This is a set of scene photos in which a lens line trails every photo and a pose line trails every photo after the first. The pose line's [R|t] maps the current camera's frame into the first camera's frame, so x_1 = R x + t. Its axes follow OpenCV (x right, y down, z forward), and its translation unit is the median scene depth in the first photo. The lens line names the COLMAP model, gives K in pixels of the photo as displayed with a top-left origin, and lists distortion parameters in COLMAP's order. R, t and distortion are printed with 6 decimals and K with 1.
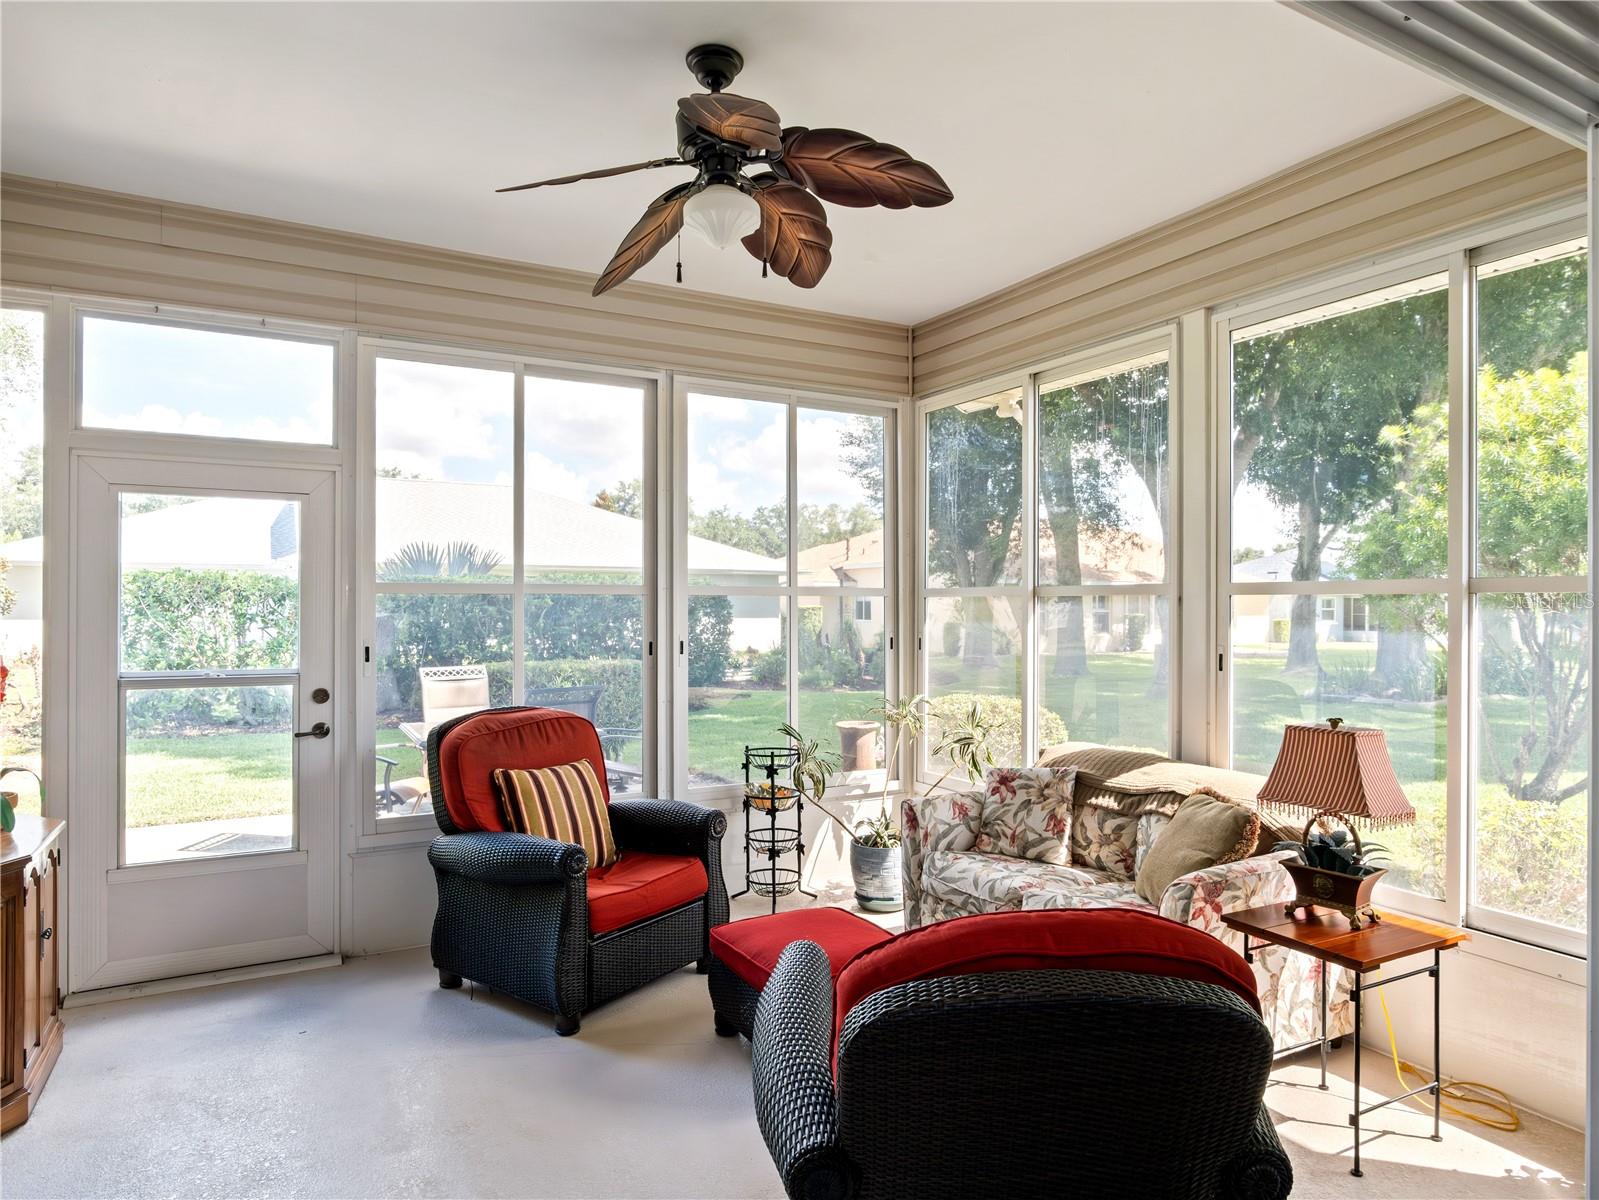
lens RADIAL K [[976.7, 0, 786.5], [0, 976.7, 606.0], [0, 0, 1]] dist [0.000973, 0.001044]
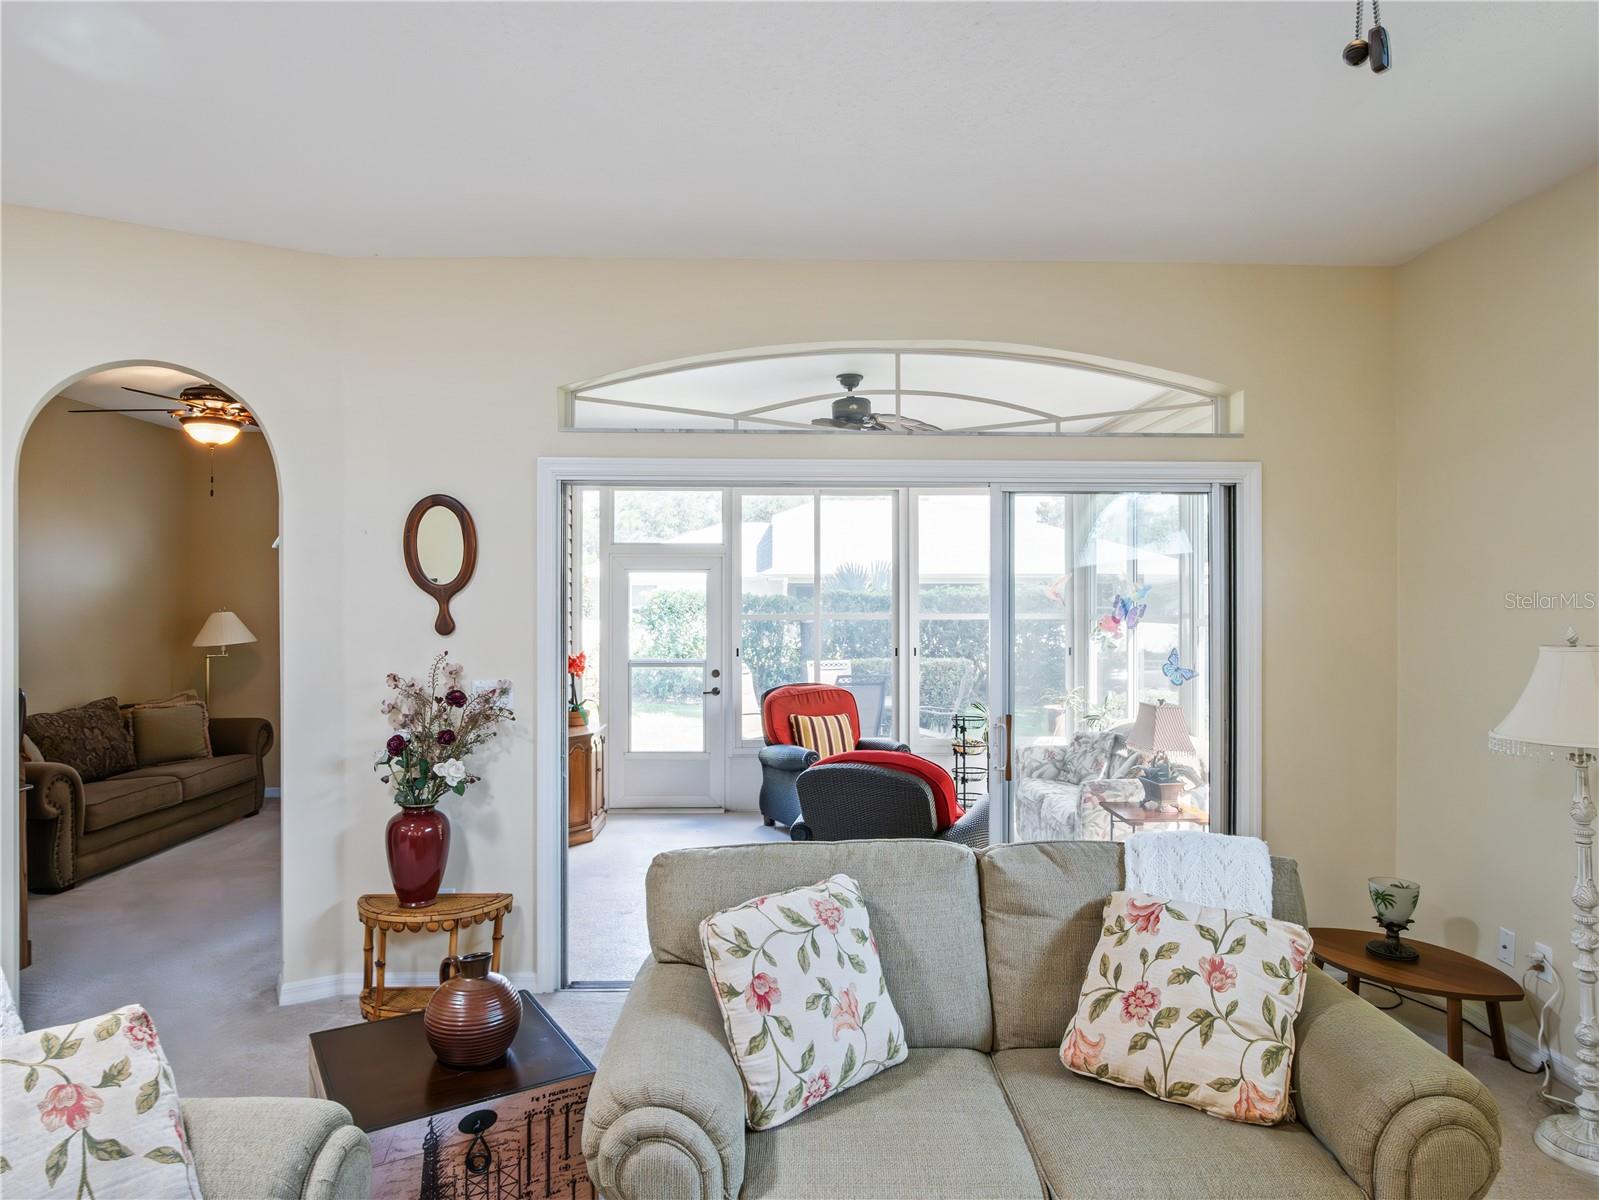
lens RADIAL K [[973.6, 0, 795.3], [0, 973.6, 596.6], [0, 0, 1]] dist [-0.021386, 0.003100]
pose [[0.894022, -0.004815, -0.447997, 0.534139], [0.001736, 0.999972, -0.007283, -0.046296], [0.448019, 0.005733, 0.894006, -0.659191]]
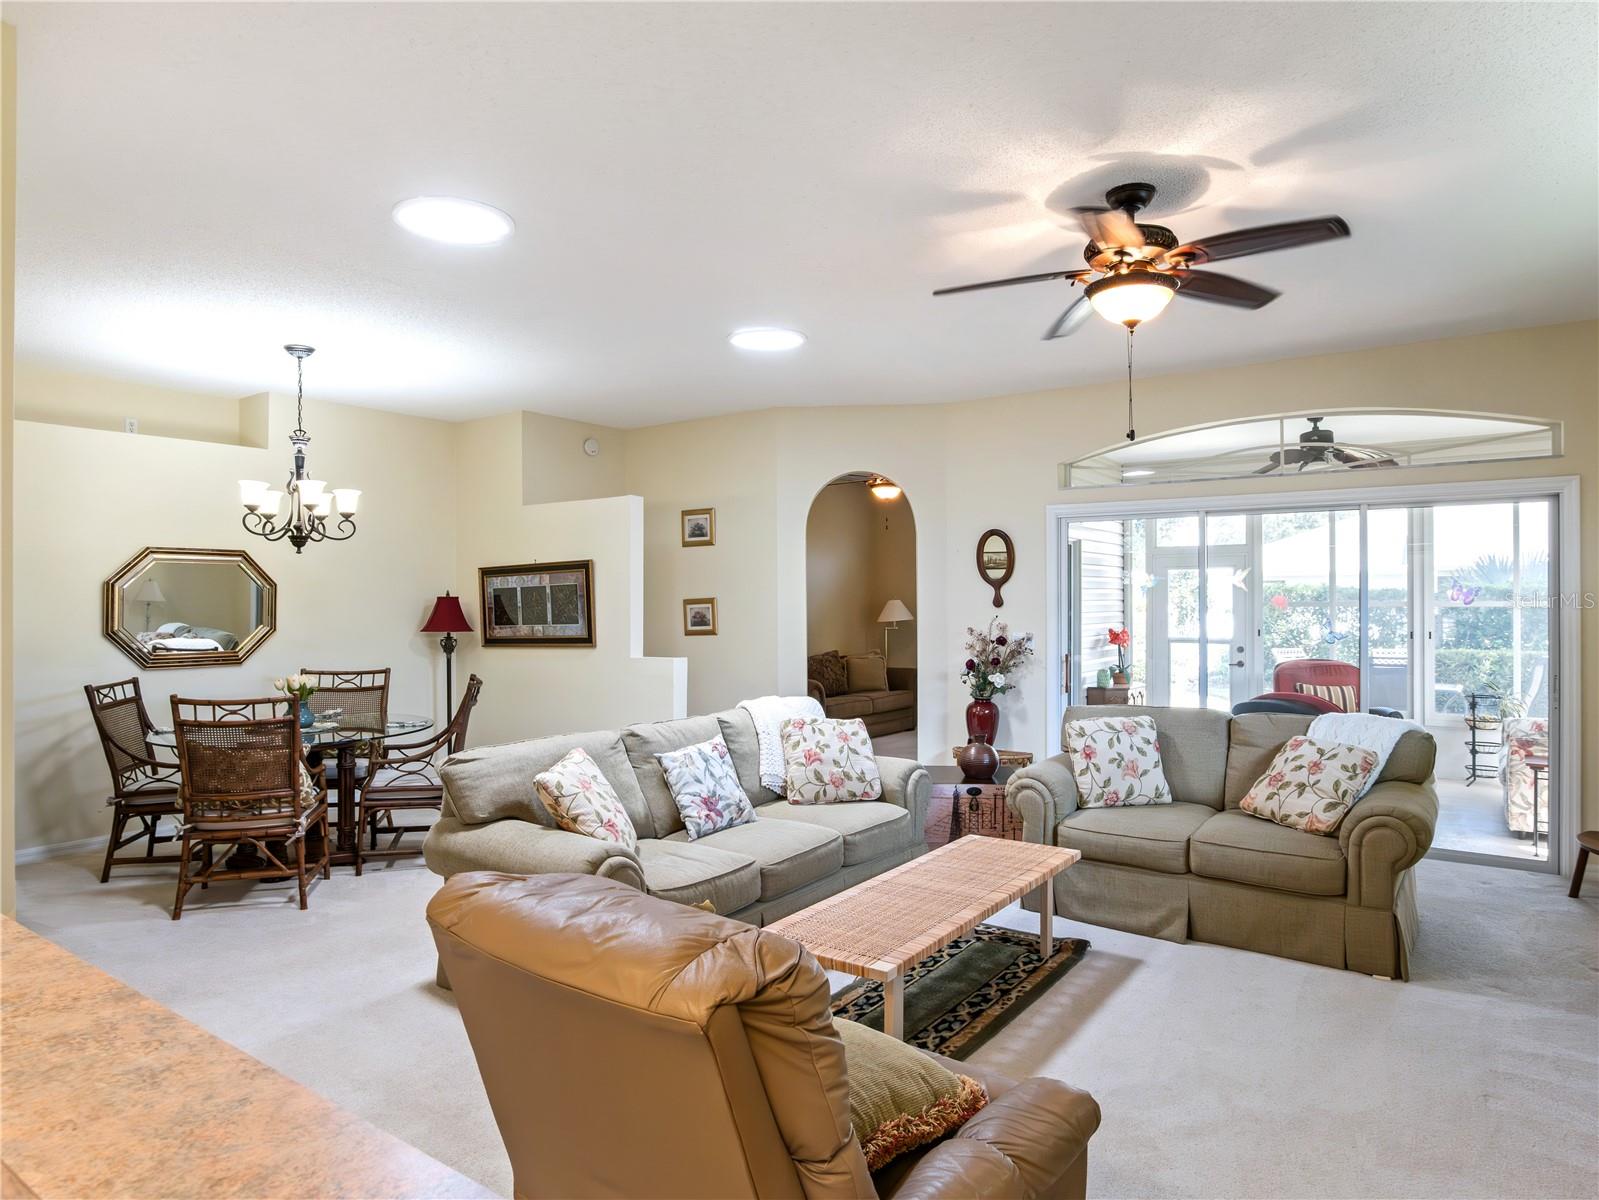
lens RADIAL K [[973.6, 0, 795.3], [0, 973.6, 596.6], [0, 0, 1]] dist [-0.021386, 0.003100]
pose [[0.446578, -0.006549, -0.894721, 1.178368], [0.001688, 0.999978, -0.006477, -0.024206], [0.894743, 0.001382, 0.446579, -1.049478]]
